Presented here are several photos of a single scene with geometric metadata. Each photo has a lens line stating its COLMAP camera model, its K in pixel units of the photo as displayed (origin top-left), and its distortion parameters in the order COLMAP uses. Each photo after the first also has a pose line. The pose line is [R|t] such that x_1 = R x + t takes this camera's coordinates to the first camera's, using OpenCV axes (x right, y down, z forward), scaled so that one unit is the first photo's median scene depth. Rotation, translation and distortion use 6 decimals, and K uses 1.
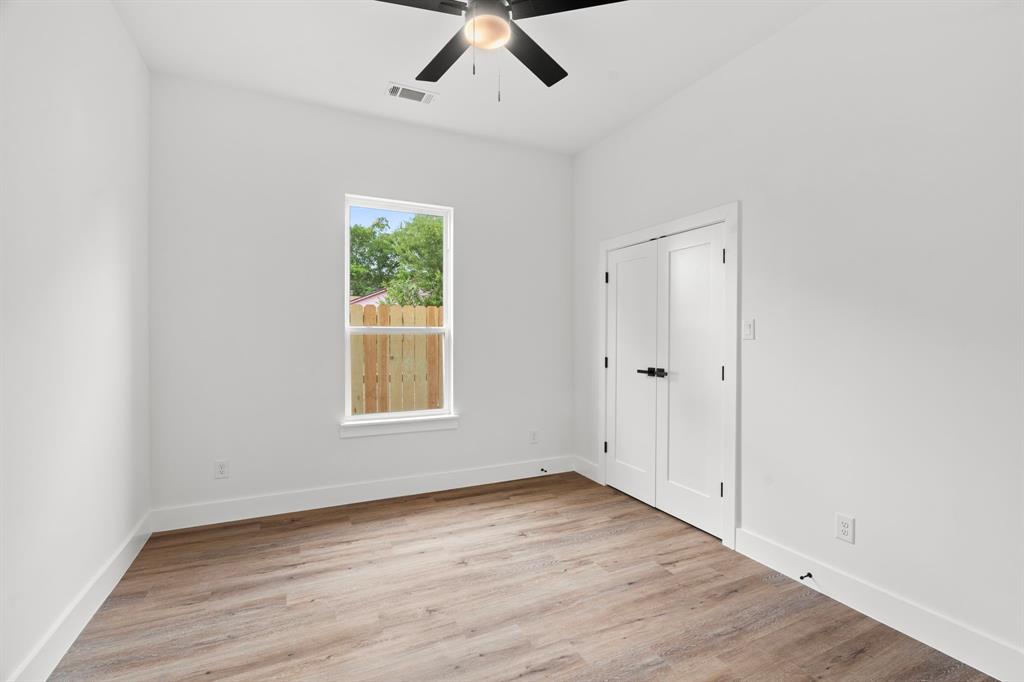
lens RADIAL K [[461.7, 0, 512.0], [0, 461.7, 341.0], [0, 0, 1]] dist [-0.003139, -0.000442]
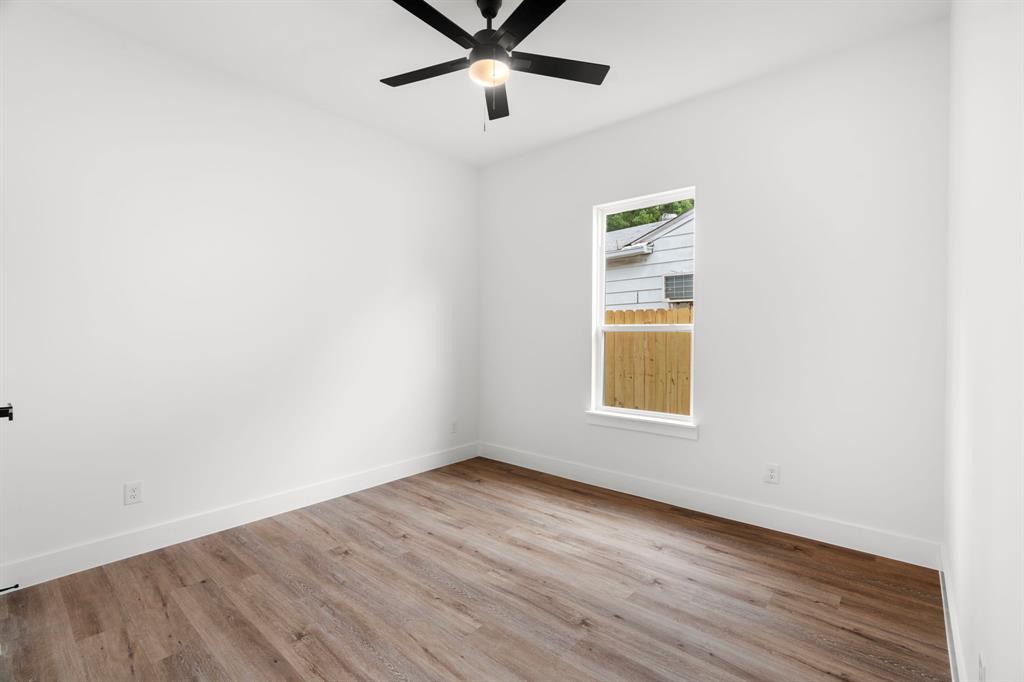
lens RADIAL K [[514.6, 0, 512.0], [0, 514.6, 341.0], [0, 0, 1]] dist [-0.000103, -0.000090]
pose [[0.354578, 0.014321, -0.934917, 0.717831], [-0.019095, 0.999785, 0.008072, 0.001616], [0.934831, 0.014990, 0.354775, 0.364014]]
